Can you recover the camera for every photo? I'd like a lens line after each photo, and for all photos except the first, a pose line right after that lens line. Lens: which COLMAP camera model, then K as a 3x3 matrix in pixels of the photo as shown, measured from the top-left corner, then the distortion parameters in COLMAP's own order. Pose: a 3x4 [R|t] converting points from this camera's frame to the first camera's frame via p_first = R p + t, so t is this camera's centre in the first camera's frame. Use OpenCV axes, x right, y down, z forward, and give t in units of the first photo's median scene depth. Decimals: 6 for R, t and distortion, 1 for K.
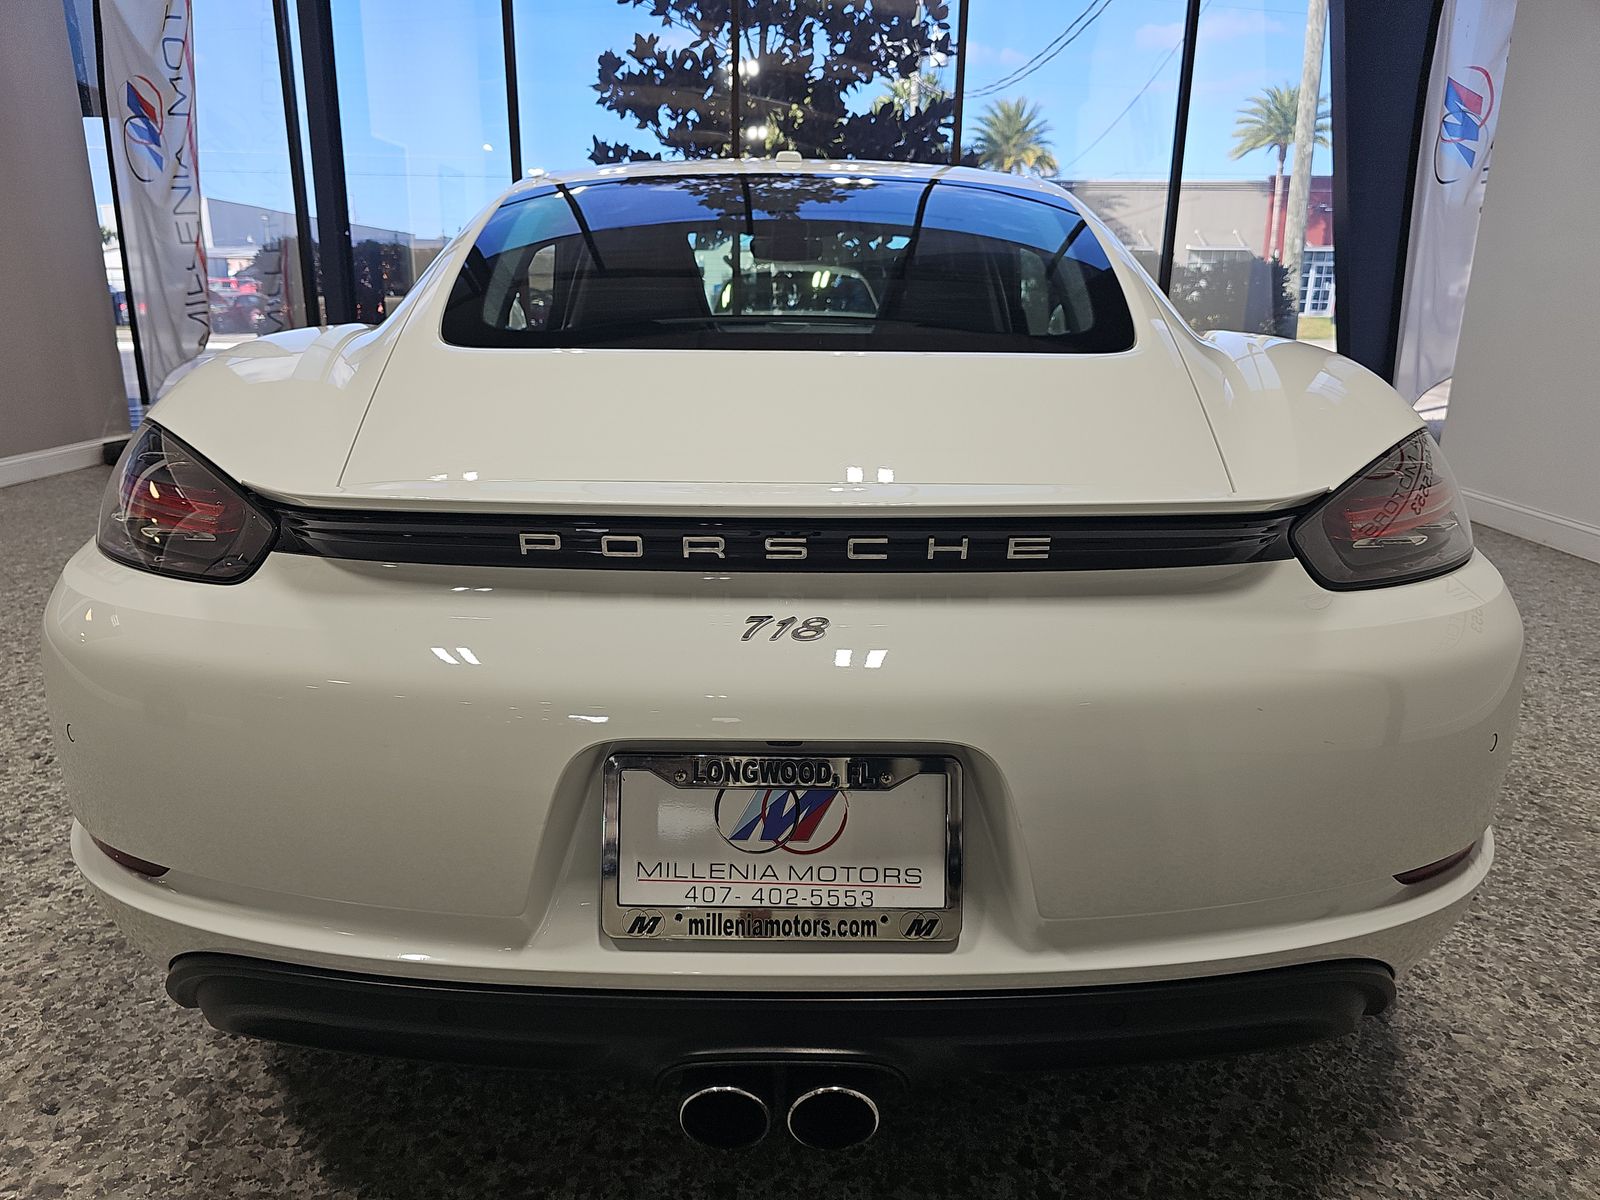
lens RADIAL K [[1111.9, 0, 773.4], [0, 1111.9, 578.2], [0, 0, 1]] dist [0.035482, -0.022111]
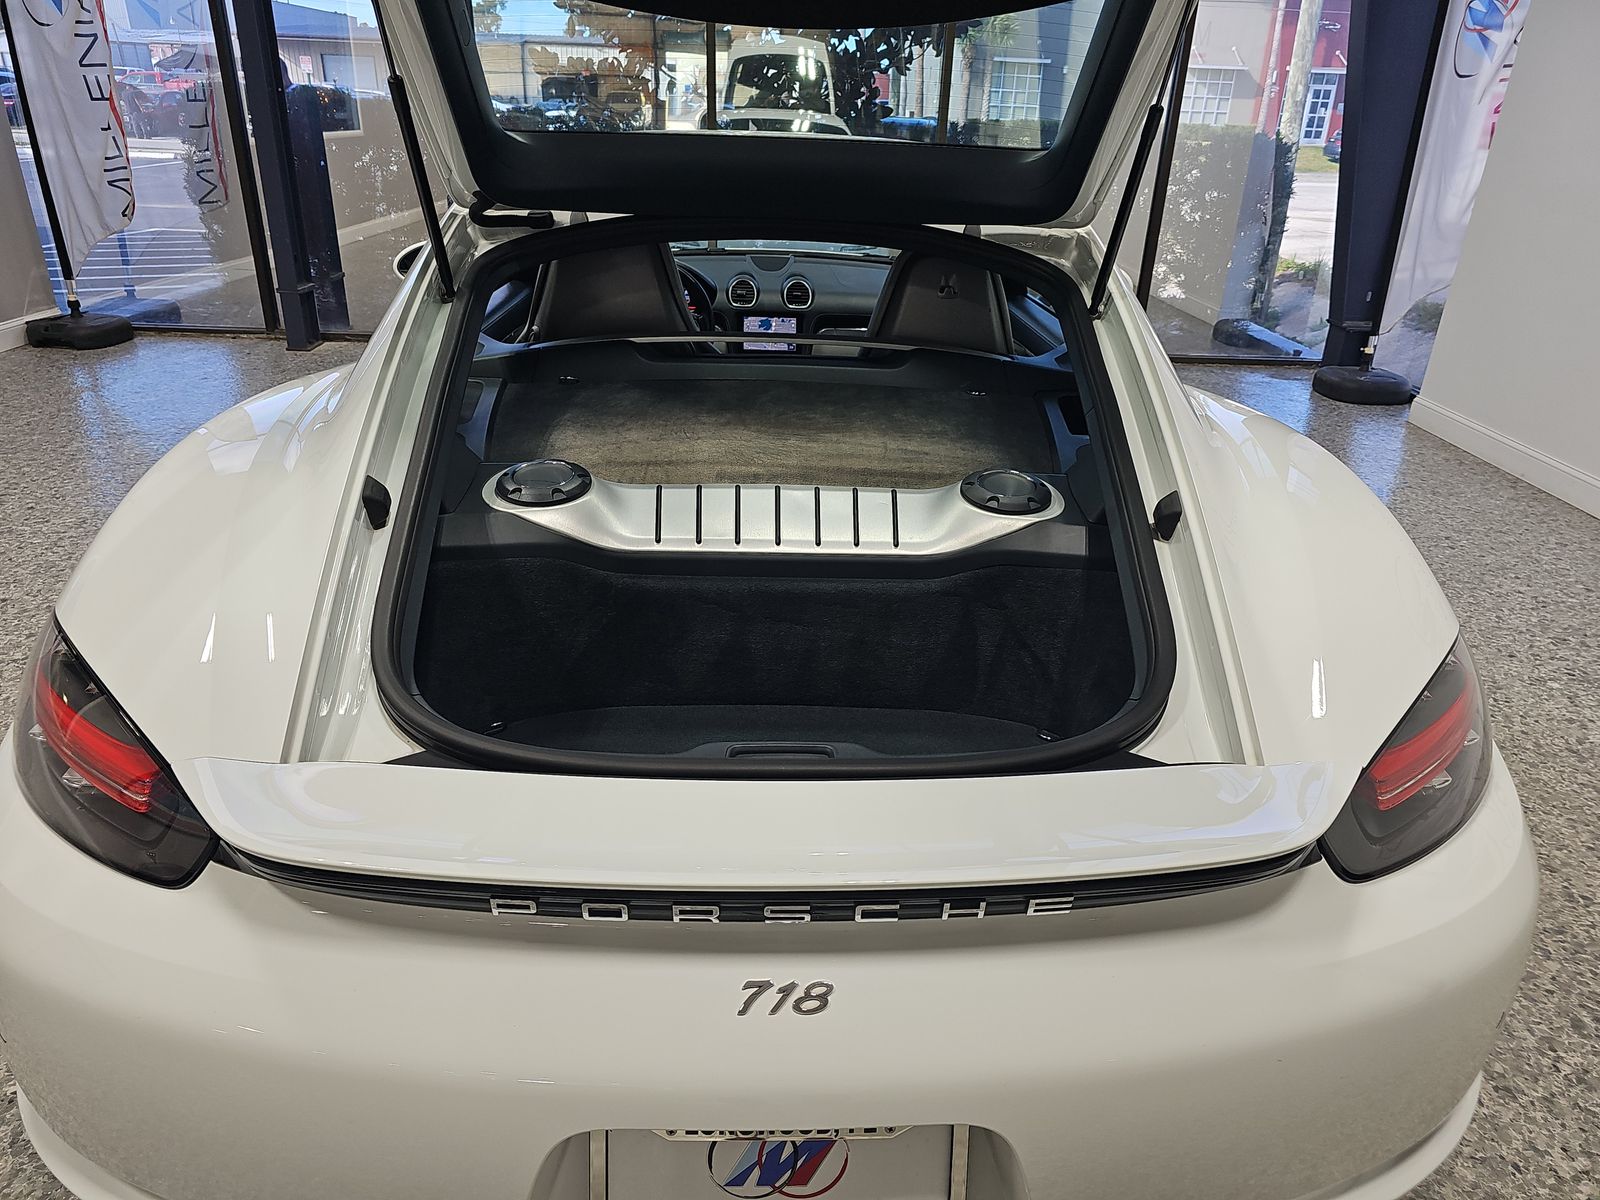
lens RADIAL K [[1120.6, 0, 800.0], [0, 1120.6, 600.0], [0, 0, 1]] dist [0.011812, -0.002773]
pose [[0.998832, 0.003494, 0.048192, -0.007480], [-0.011319, 0.986550, 0.163067, -0.138186], [-0.046974, -0.163422, 0.985437, 0.043810]]
